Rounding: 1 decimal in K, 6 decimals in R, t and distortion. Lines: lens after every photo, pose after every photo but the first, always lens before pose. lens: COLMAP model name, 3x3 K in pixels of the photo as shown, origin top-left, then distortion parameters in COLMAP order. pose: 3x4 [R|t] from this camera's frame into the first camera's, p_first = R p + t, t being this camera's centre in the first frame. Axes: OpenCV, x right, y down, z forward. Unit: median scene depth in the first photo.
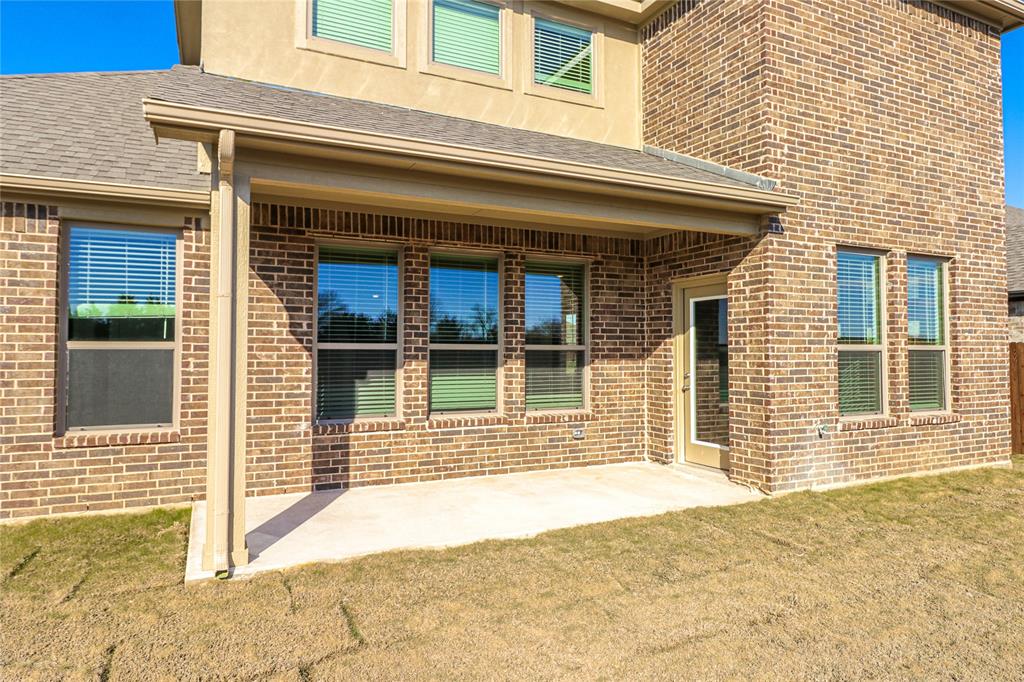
lens RADIAL K [[599.2, 0, 493.1], [0, 599.2, 333.9], [0, 0, 1]] dist [0.004712, -0.011024]
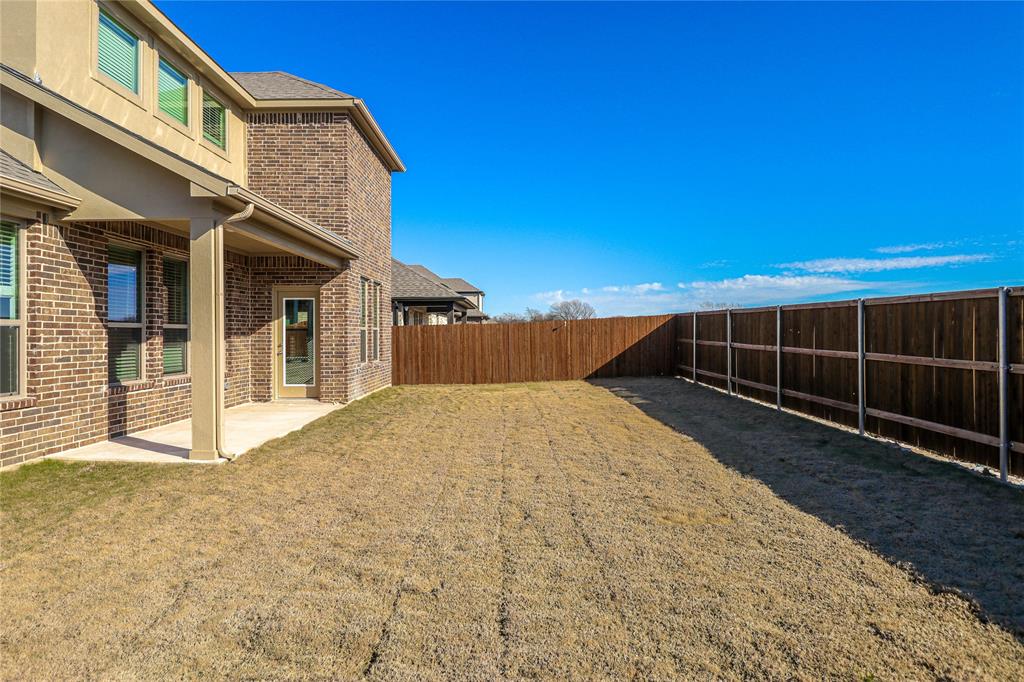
lens RADIAL K [[599.2, 0, 517.9], [0, 599.2, 330.4], [0, 0, 1]] dist [0.004712, -0.011024]
pose [[0.402950, 0.002097, 0.915220, -1.033426], [-0.021200, 0.999750, 0.007043, 0.005111], [-0.914976, -0.022240, 0.402894, -0.272673]]
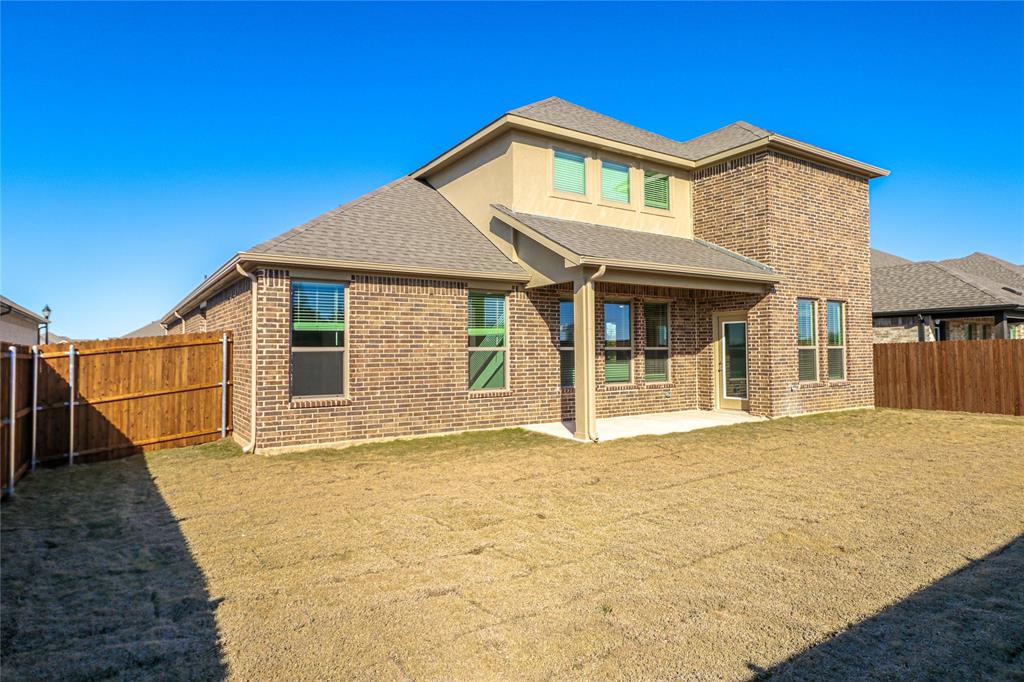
lens RADIAL K [[599.2, 0, 498.7], [0, 599.2, 333.8], [0, 0, 1]] dist [0.004712, -0.011024]
pose [[0.987495, -0.003766, 0.157608, -0.762092], [0.004210, 0.999988, -0.002480, -0.023284], [-0.157597, 0.003112, 0.987499, -0.864663]]
